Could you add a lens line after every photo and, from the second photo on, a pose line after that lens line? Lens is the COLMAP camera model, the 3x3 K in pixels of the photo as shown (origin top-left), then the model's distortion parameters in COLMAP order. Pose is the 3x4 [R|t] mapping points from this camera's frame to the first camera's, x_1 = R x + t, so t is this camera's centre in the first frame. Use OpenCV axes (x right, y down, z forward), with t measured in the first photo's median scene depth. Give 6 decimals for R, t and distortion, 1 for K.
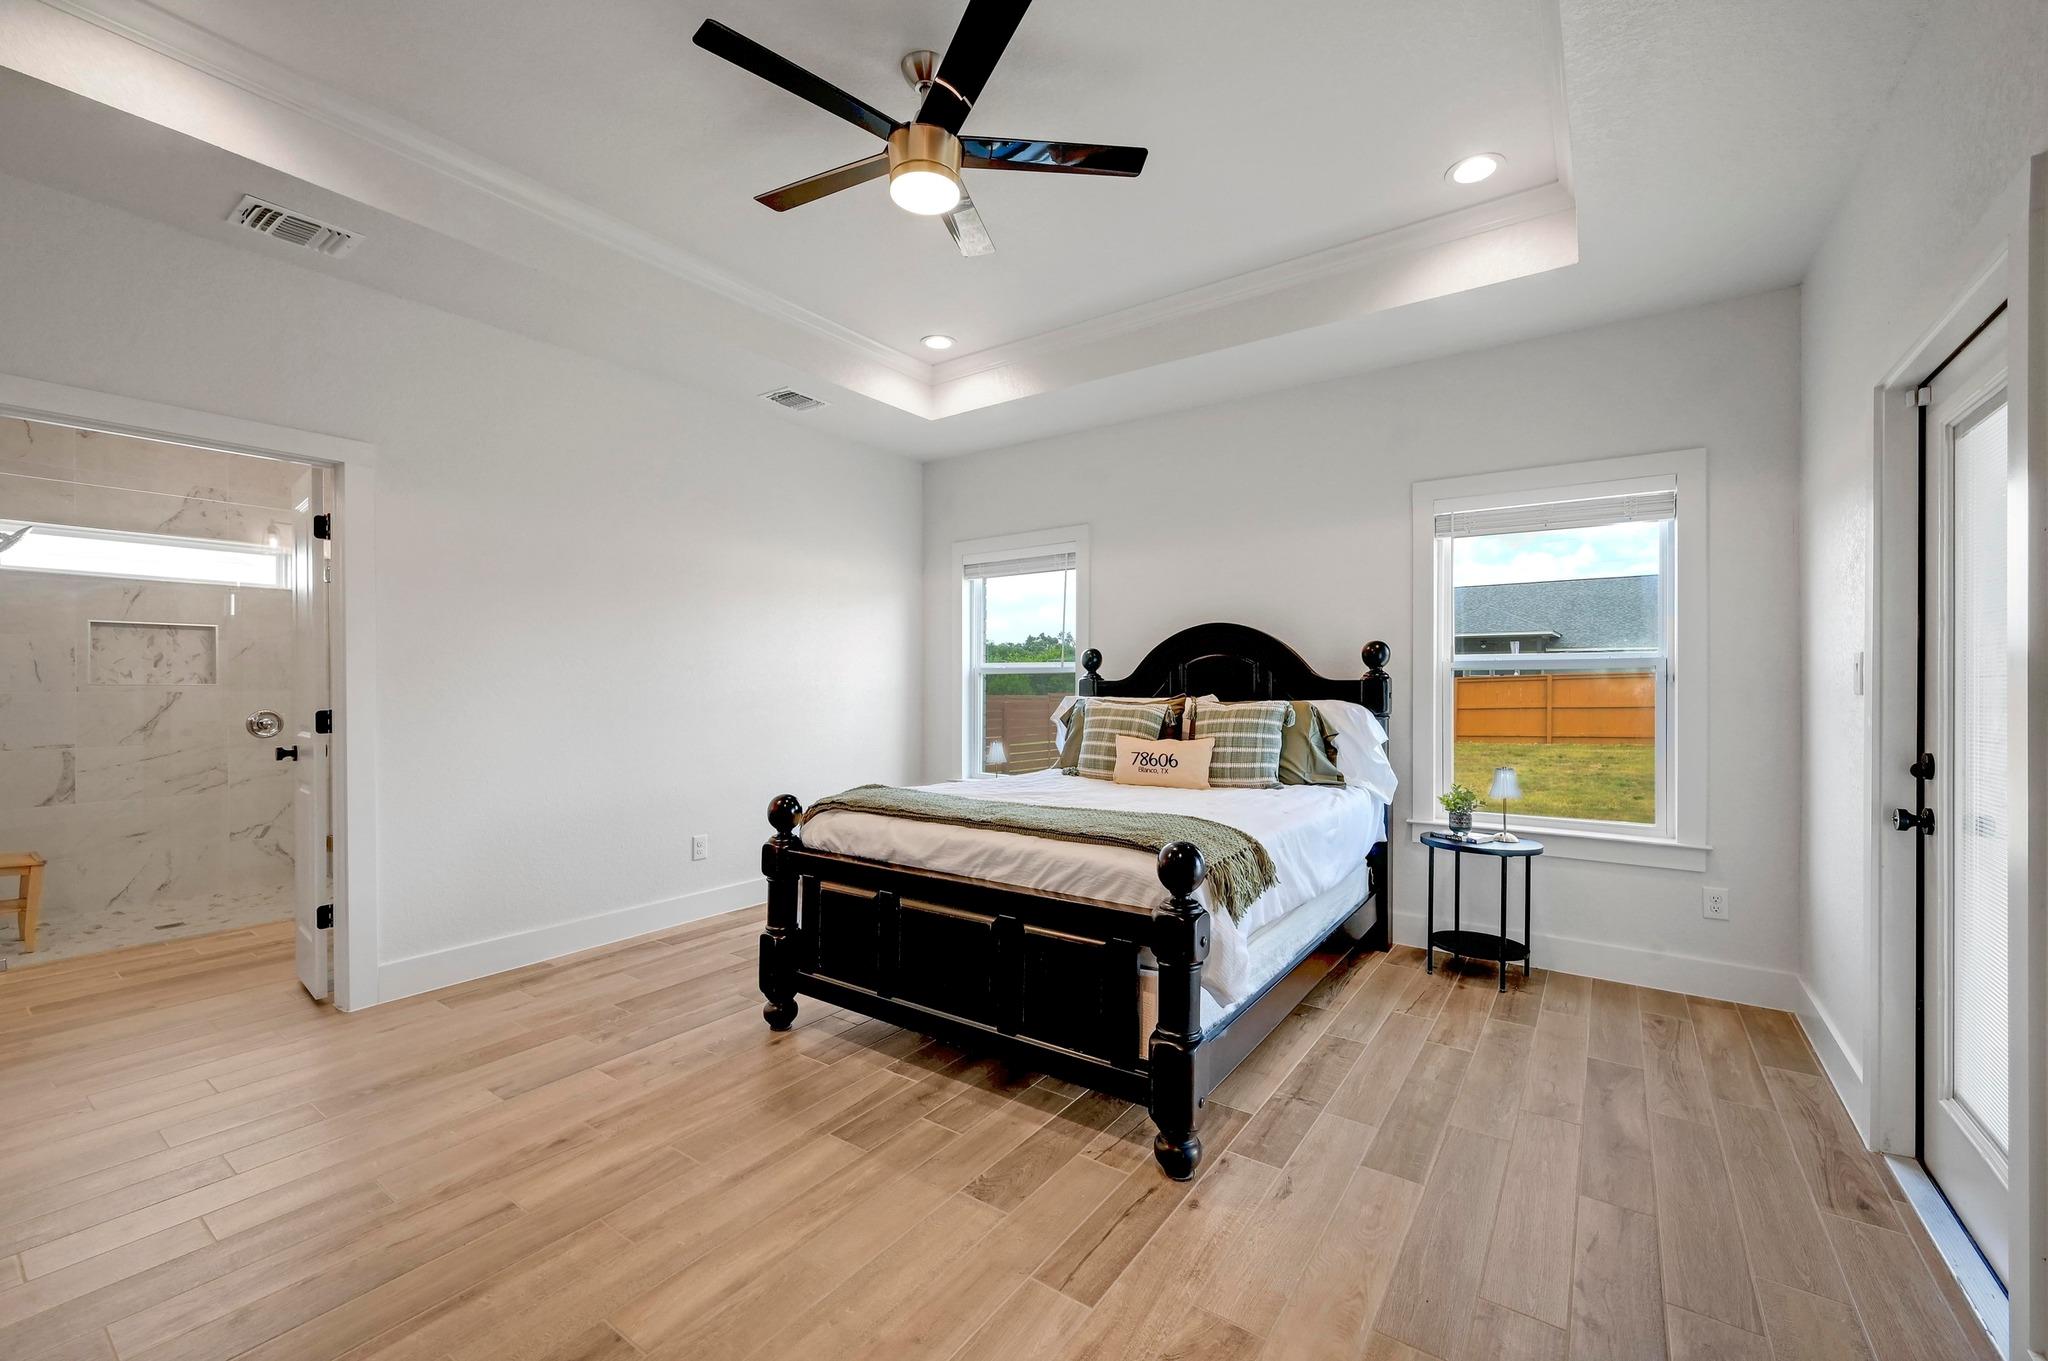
lens RADIAL K [[829.2, 0, 1032.9], [0, 829.2, 687.7], [0, 0, 1]] dist [-0.001117, 0.000049]
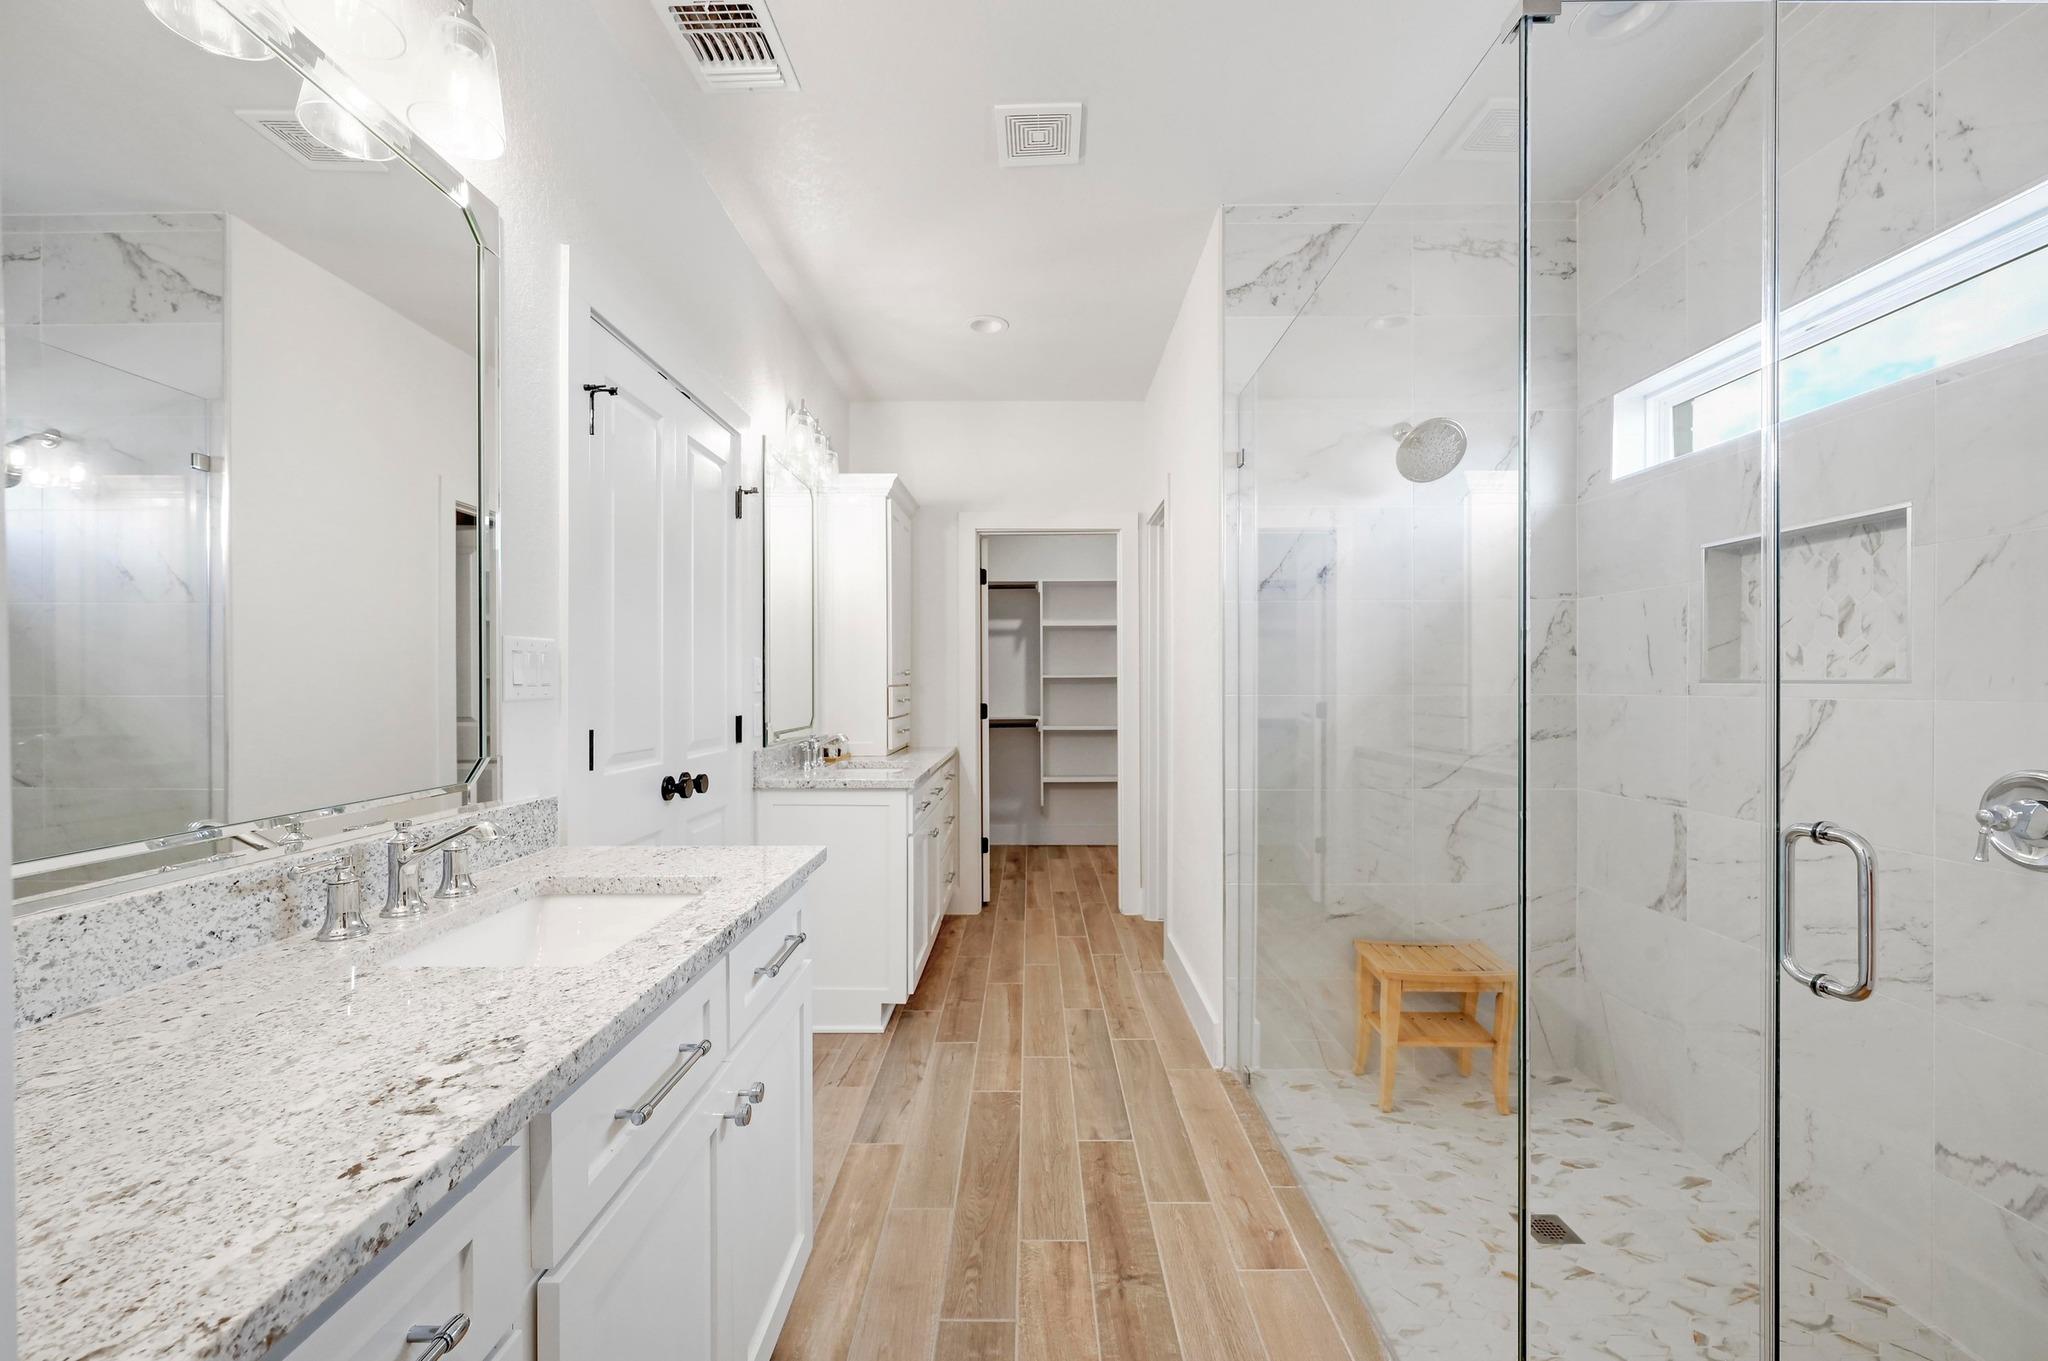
lens RADIAL K [[829.2, 0, 1022.8], [0, 829.2, 682.0], [0, 0, 1]] dist [-0.001117, 0.000049]
pose [[-0.824252, 0.001636, -0.566221, -0.553869], [0.001004, 0.999998, 0.001427, -0.004059], [0.566222, 0.000608, -0.824252, 1.188523]]
